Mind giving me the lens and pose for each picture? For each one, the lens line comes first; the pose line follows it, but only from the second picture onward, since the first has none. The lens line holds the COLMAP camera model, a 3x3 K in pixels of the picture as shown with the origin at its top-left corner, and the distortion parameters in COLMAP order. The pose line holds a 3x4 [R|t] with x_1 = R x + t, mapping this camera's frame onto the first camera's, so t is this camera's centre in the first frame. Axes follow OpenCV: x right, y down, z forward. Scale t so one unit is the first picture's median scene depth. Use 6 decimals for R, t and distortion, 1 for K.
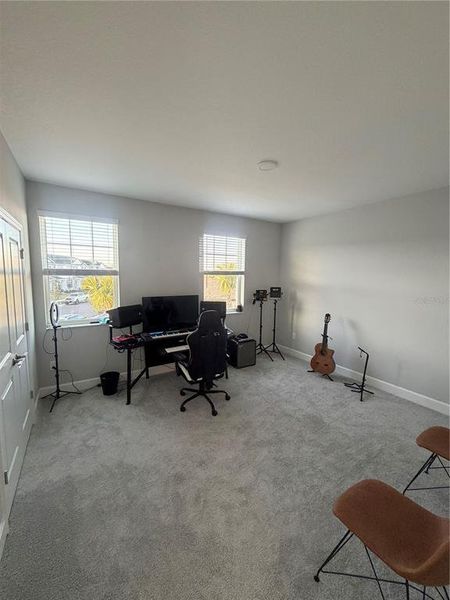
lens RADIAL K [[235.6, 0, 223.7], [0, 235.6, 297.5], [0, 0, 1]] dist [-0.002421, 0.000342]
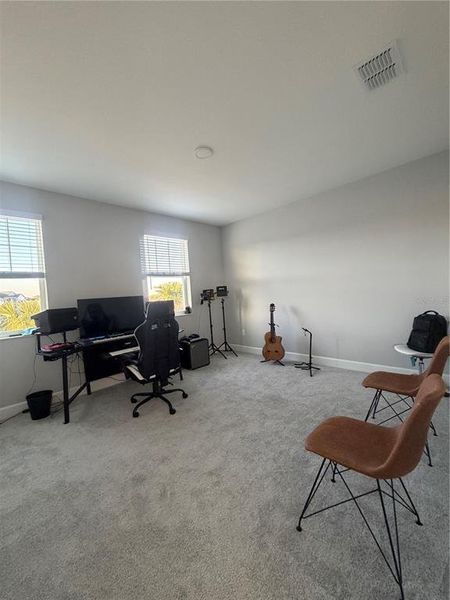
lens RADIAL K [[235.6, 0, 222.8], [0, 235.6, 299.2], [0, 0, 1]] dist [-0.002421, 0.000342]
pose [[0.969285, -0.084395, 0.231006, -0.023106], [0.103480, 0.992039, -0.071766, 0.139129], [-0.223111, 0.093466, 0.970302, 0.022130]]
